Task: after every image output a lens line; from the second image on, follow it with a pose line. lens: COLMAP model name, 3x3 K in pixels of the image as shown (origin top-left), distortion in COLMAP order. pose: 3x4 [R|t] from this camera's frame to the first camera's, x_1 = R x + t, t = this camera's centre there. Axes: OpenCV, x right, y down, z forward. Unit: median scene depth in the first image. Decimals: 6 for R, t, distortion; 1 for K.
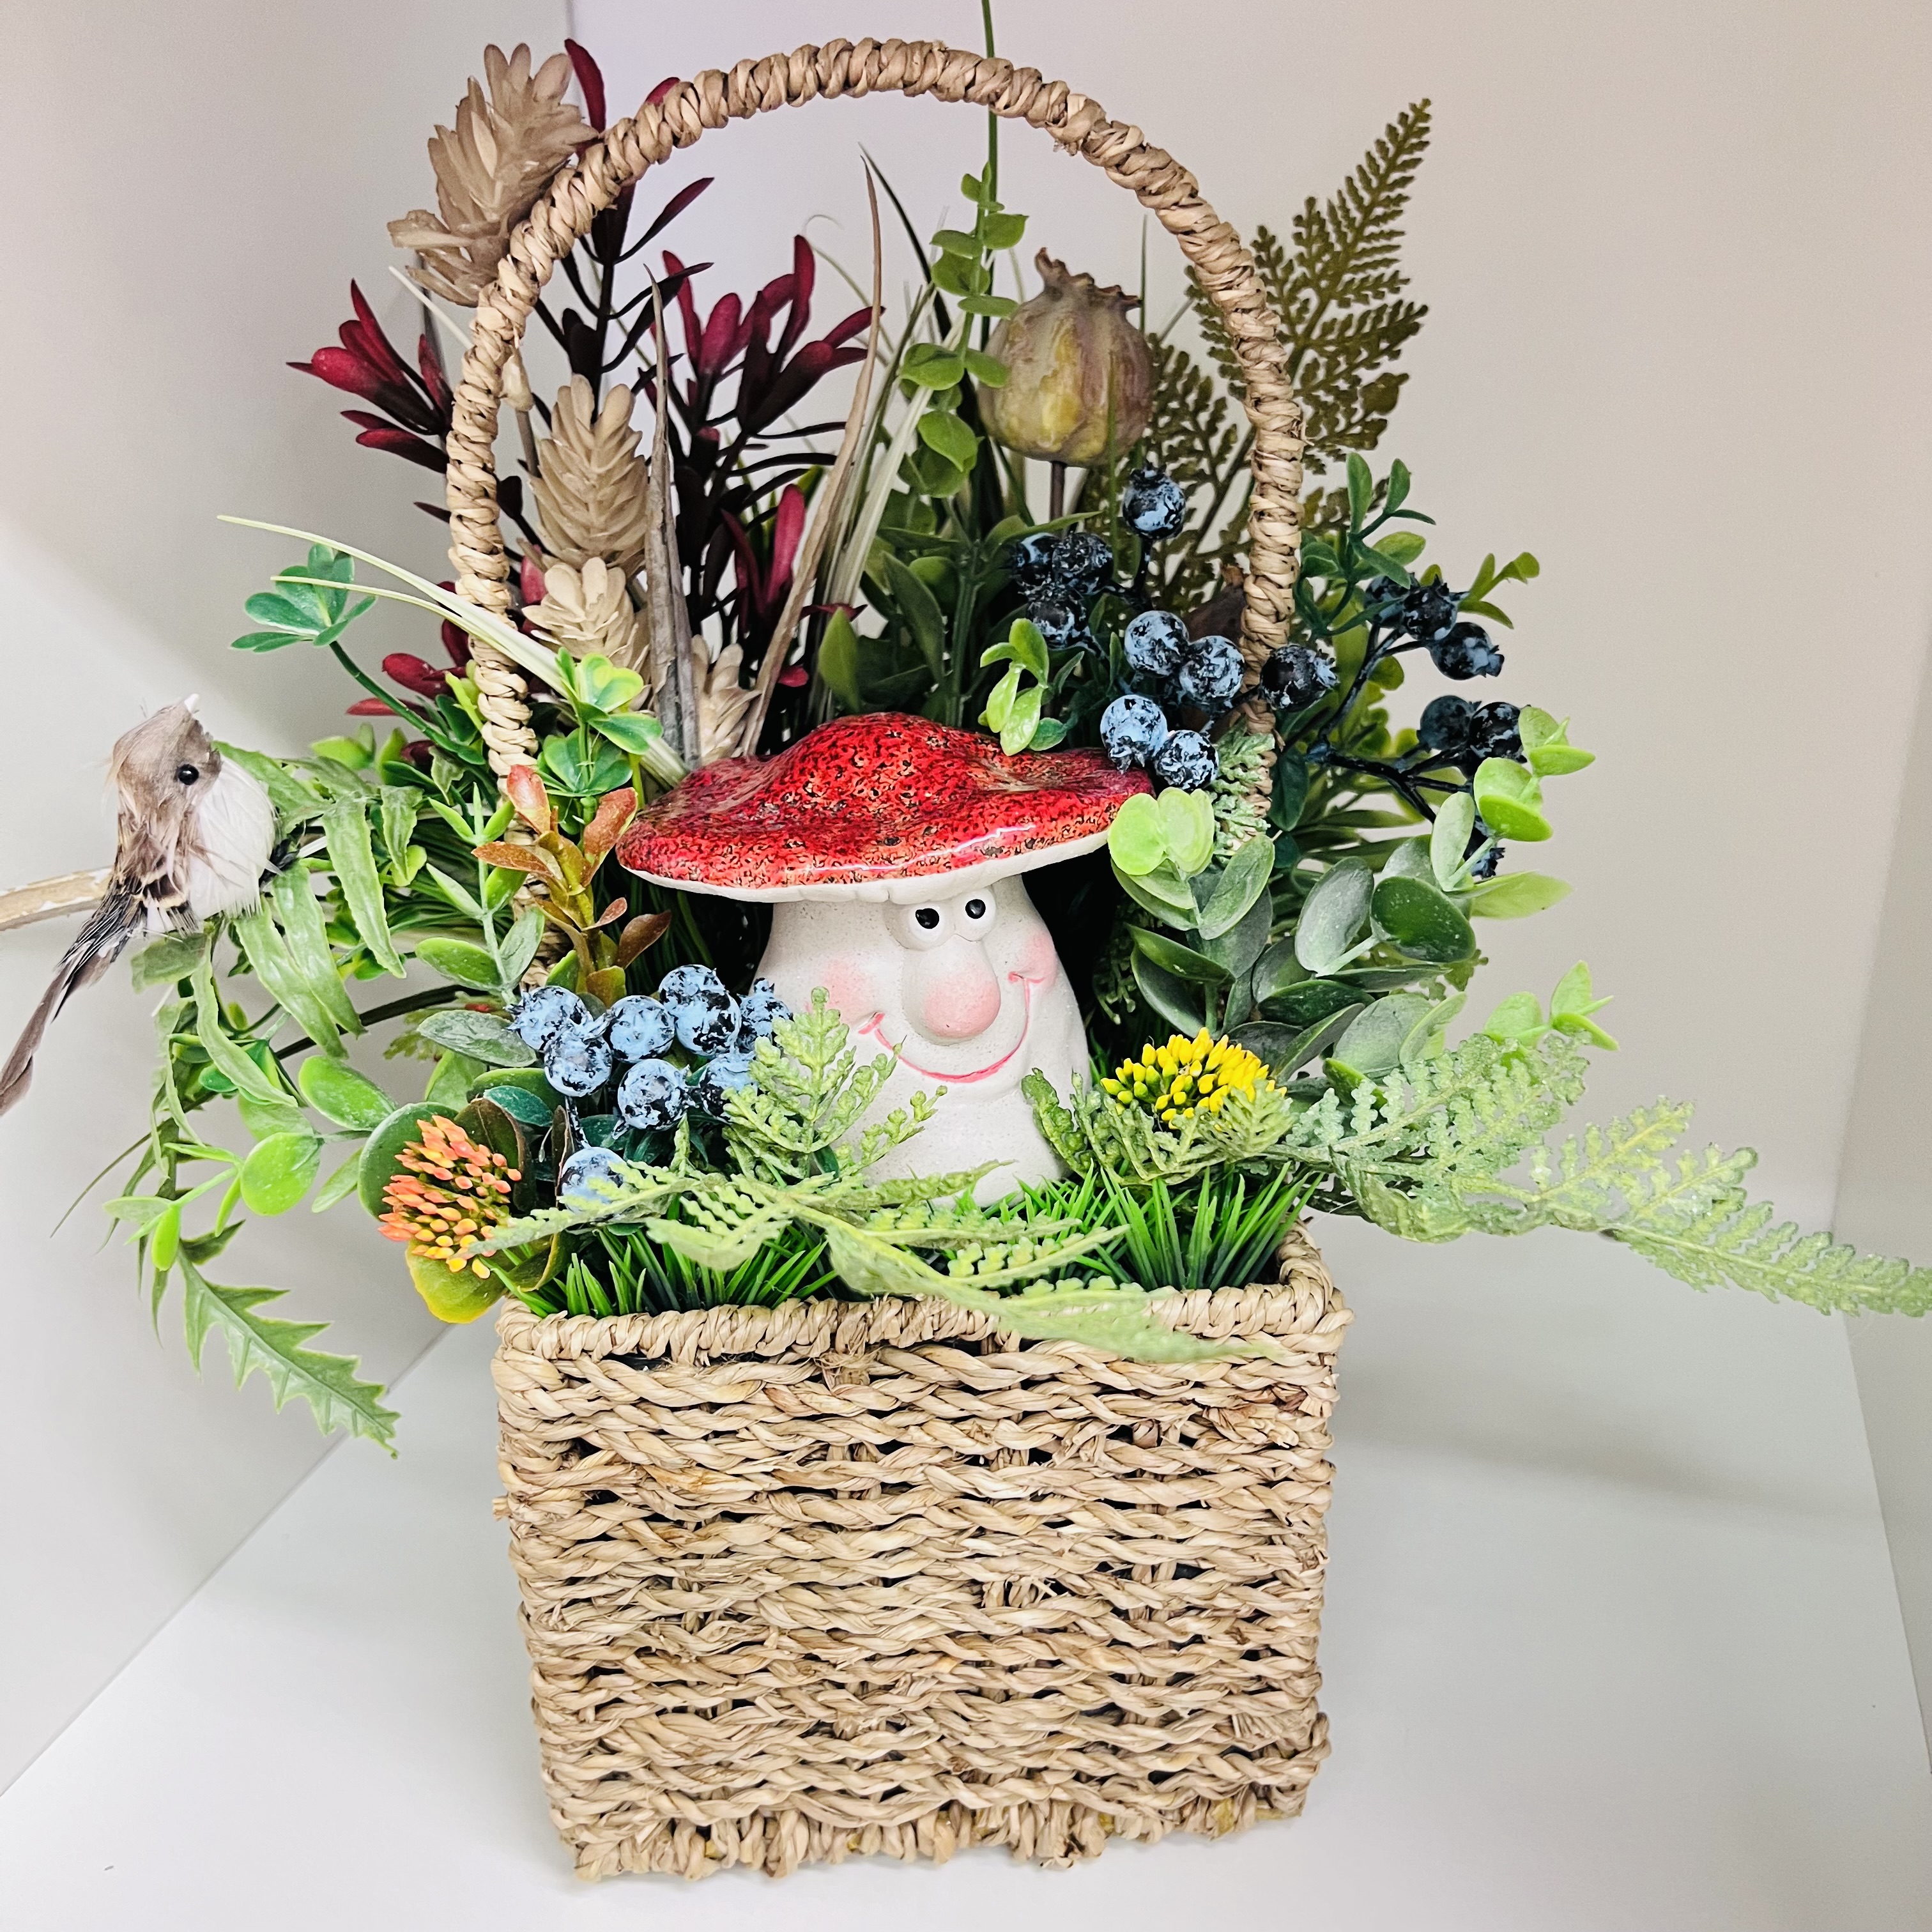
lens RADIAL K [[1994.0, 0, 975.6], [0, 1994.0, 957.1], [0, 0, 1]] dist [0.118730, -0.372950]
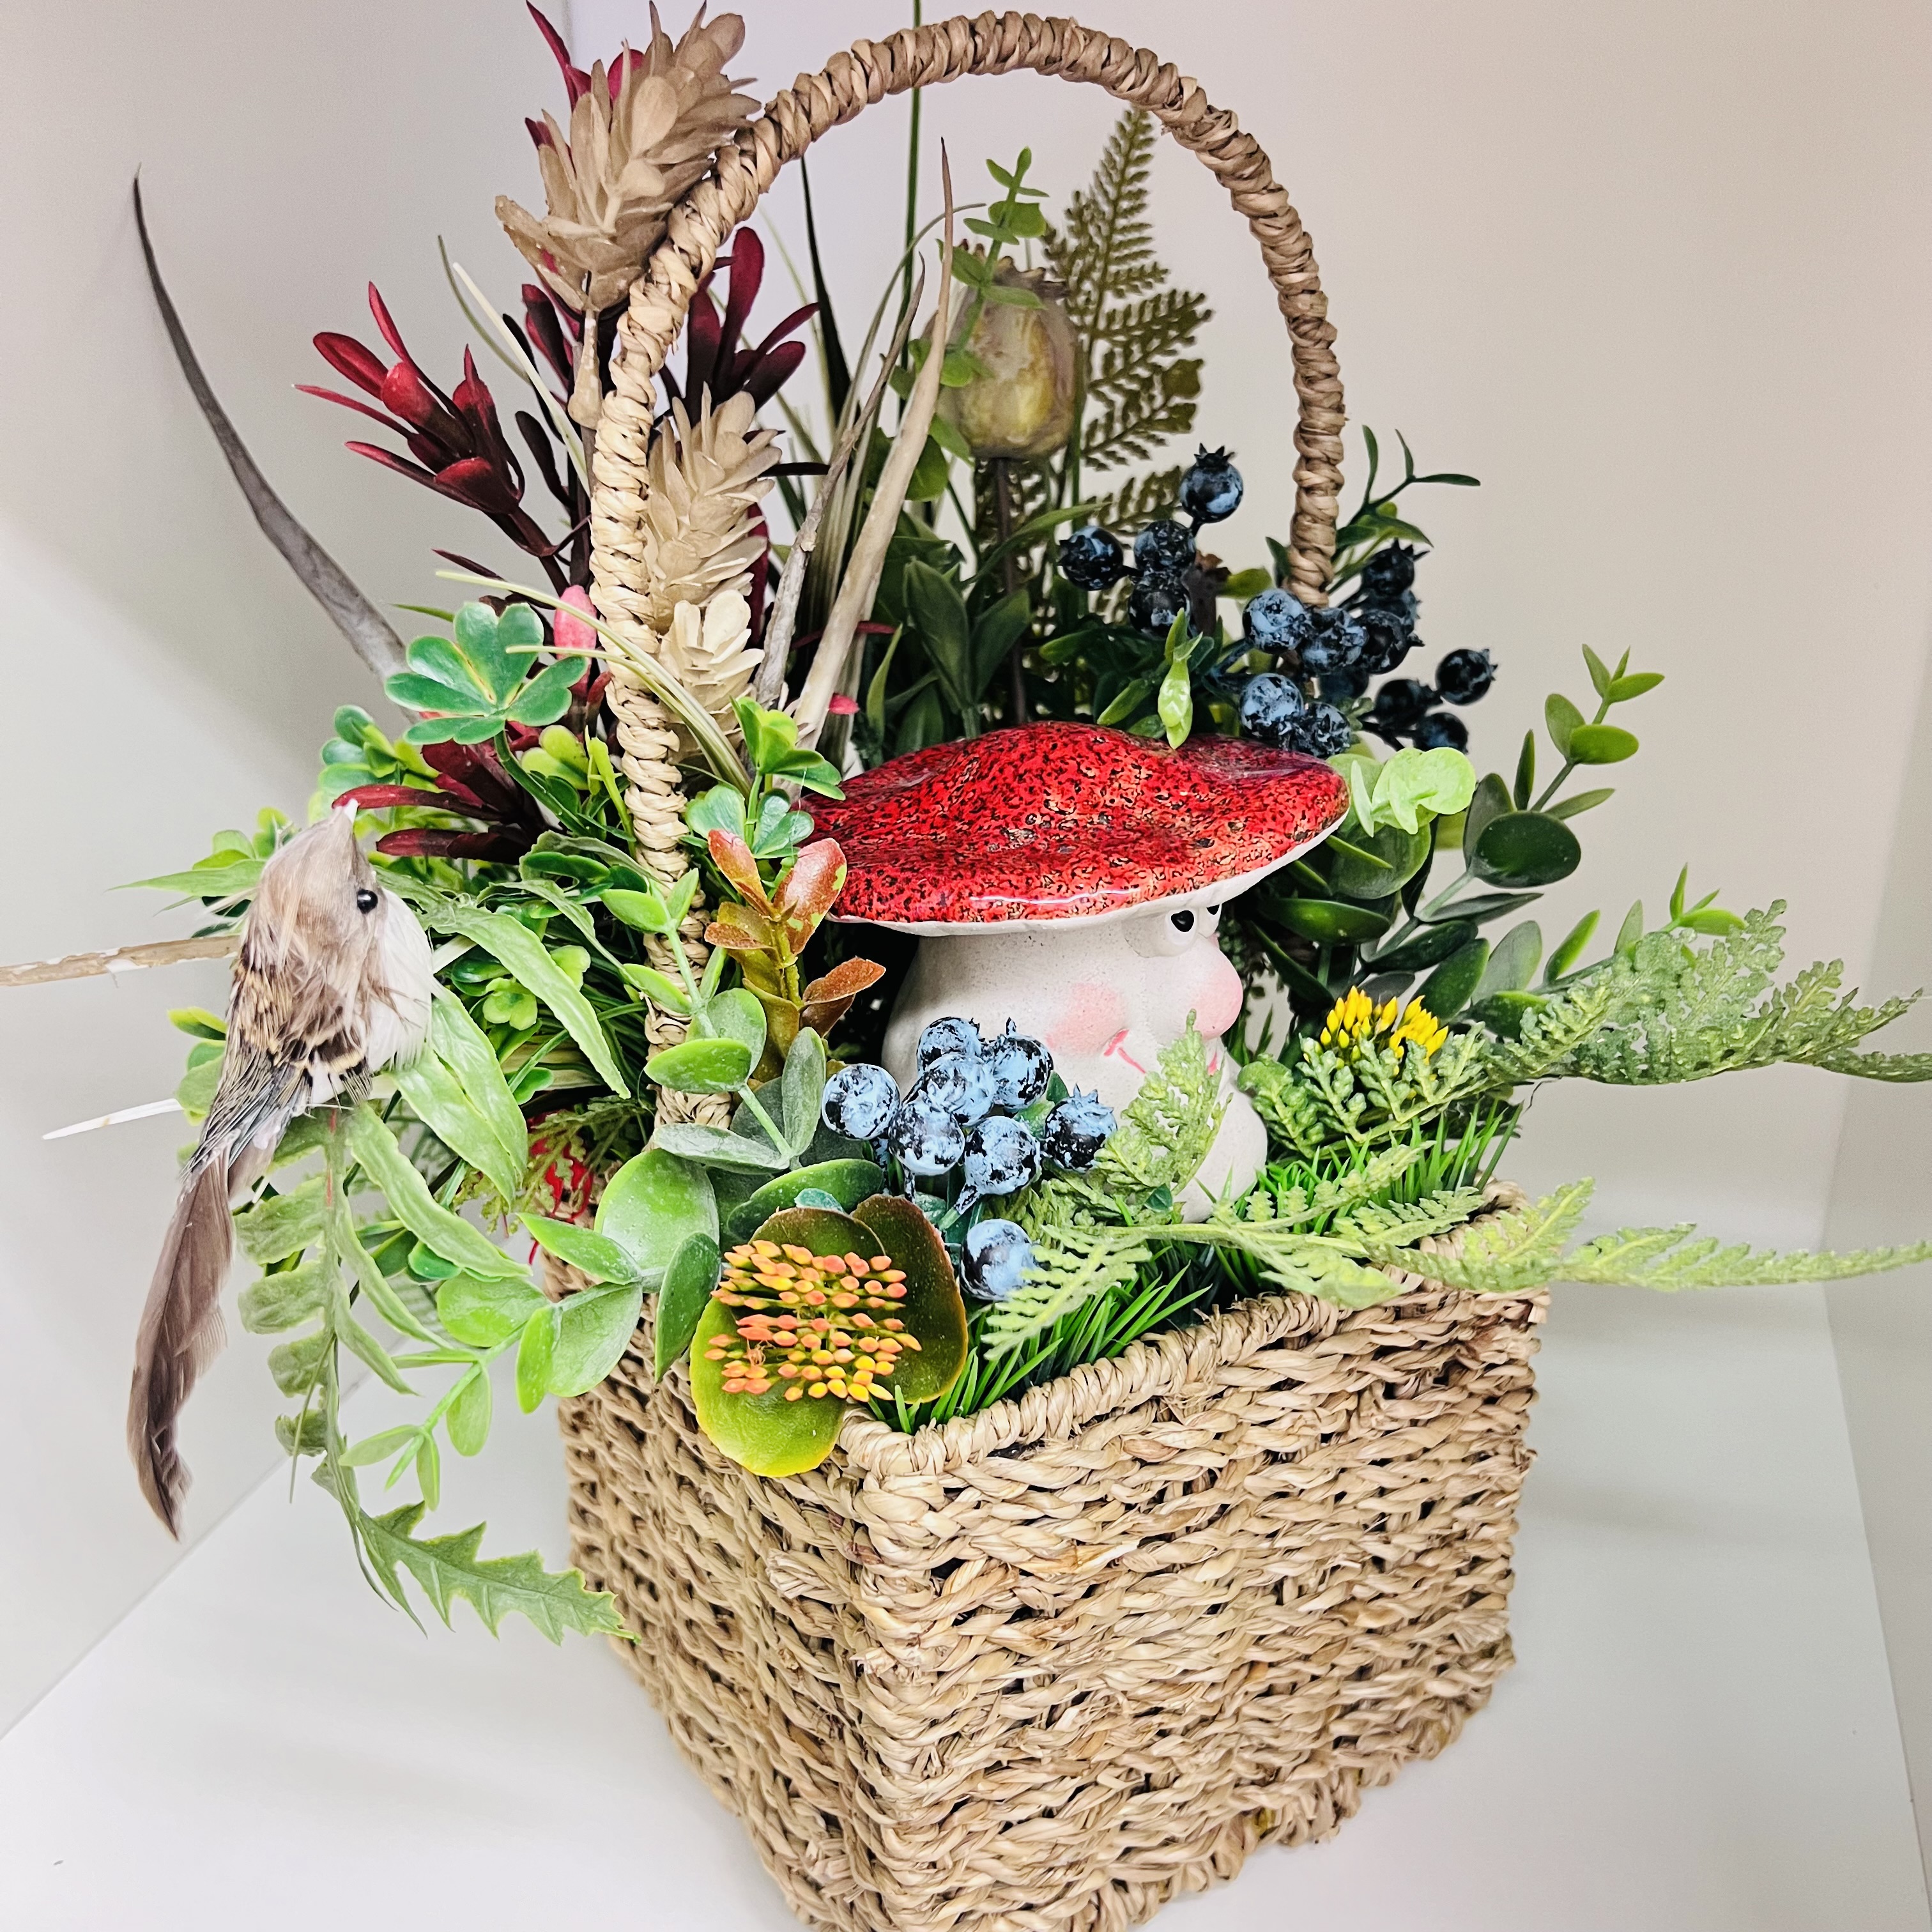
lens RADIAL K [[1994.0, 0, 975.6], [0, 1994.0, 957.1], [0, 0, 1]] dist [0.118730, -0.372950]
pose [[0.869707, -0.173174, 0.462191, -0.545731], [0.176996, 0.983572, 0.035470, -0.052868], [-0.460741, 0.050958, 0.886071, 0.181521]]
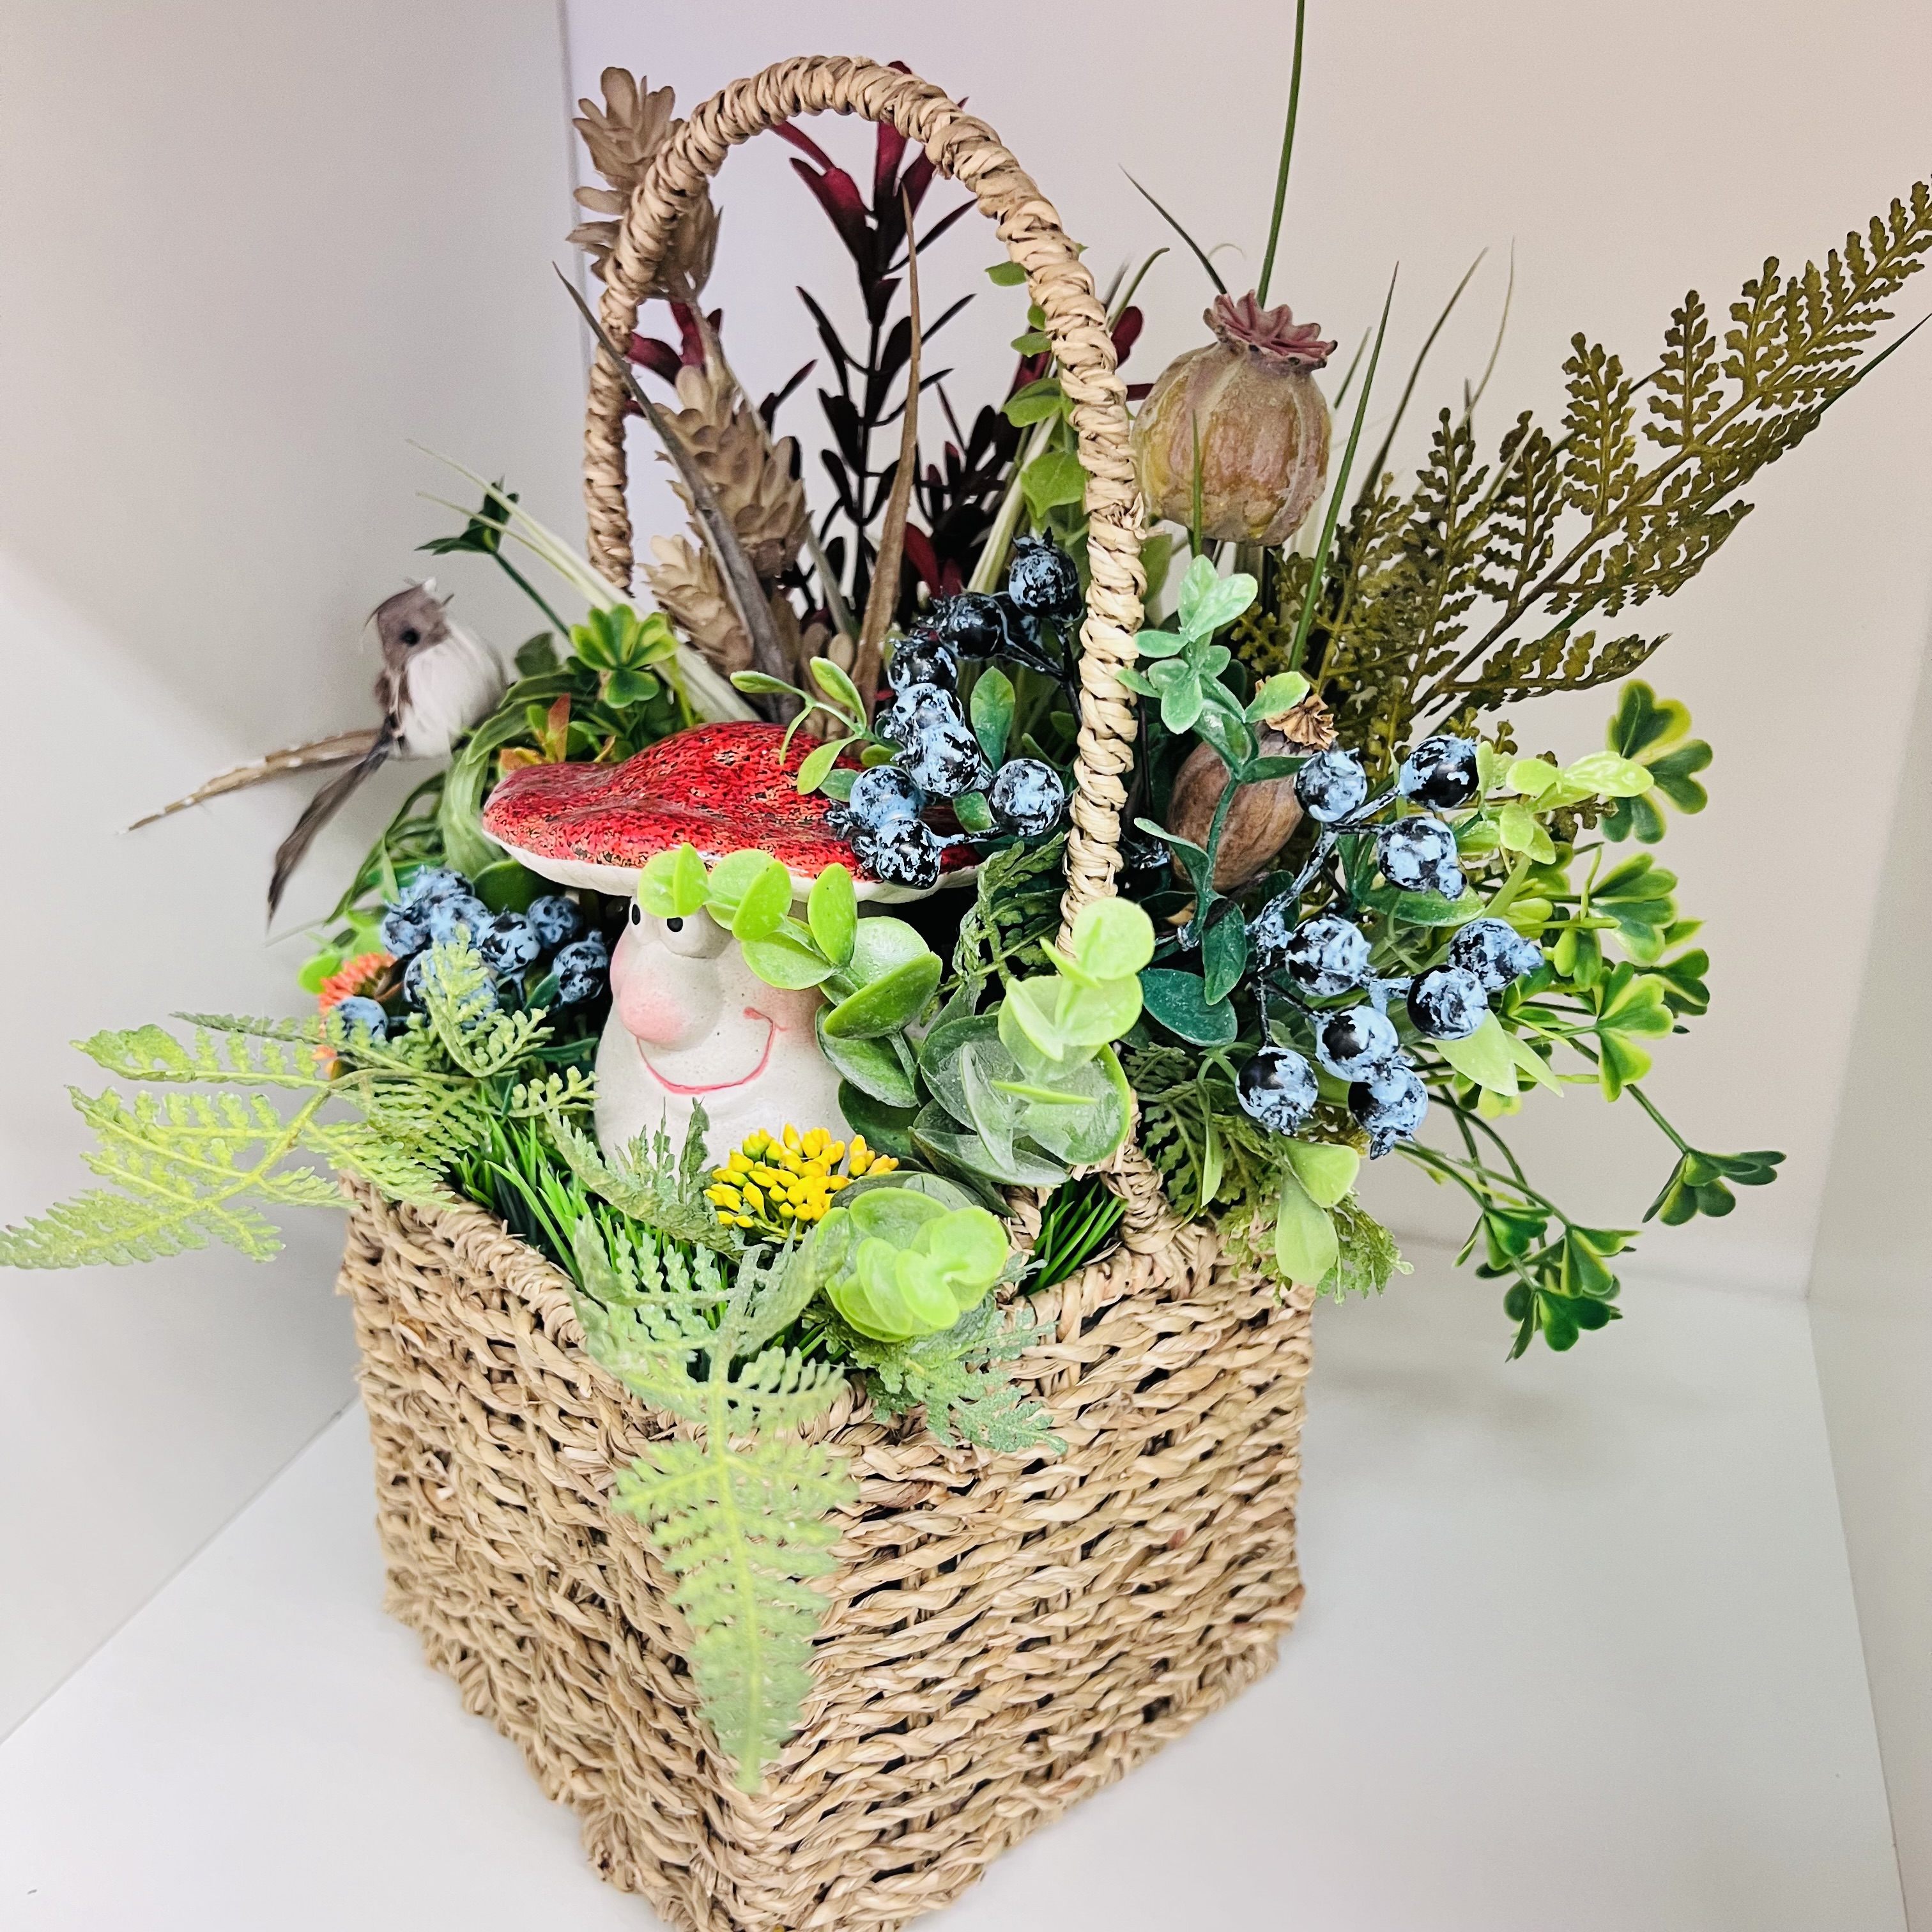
lens RADIAL K [[2045.1, 0, 966.0], [0, 2045.1, 966.0], [0, 0, 1]] dist [0.001326, -0.008042]
pose [[0.577281, 0.318965, -0.751670, 0.837214], [-0.323794, 0.934500, 0.147875, -0.196673], [0.749602, 0.158021, 0.642748, 0.443836]]
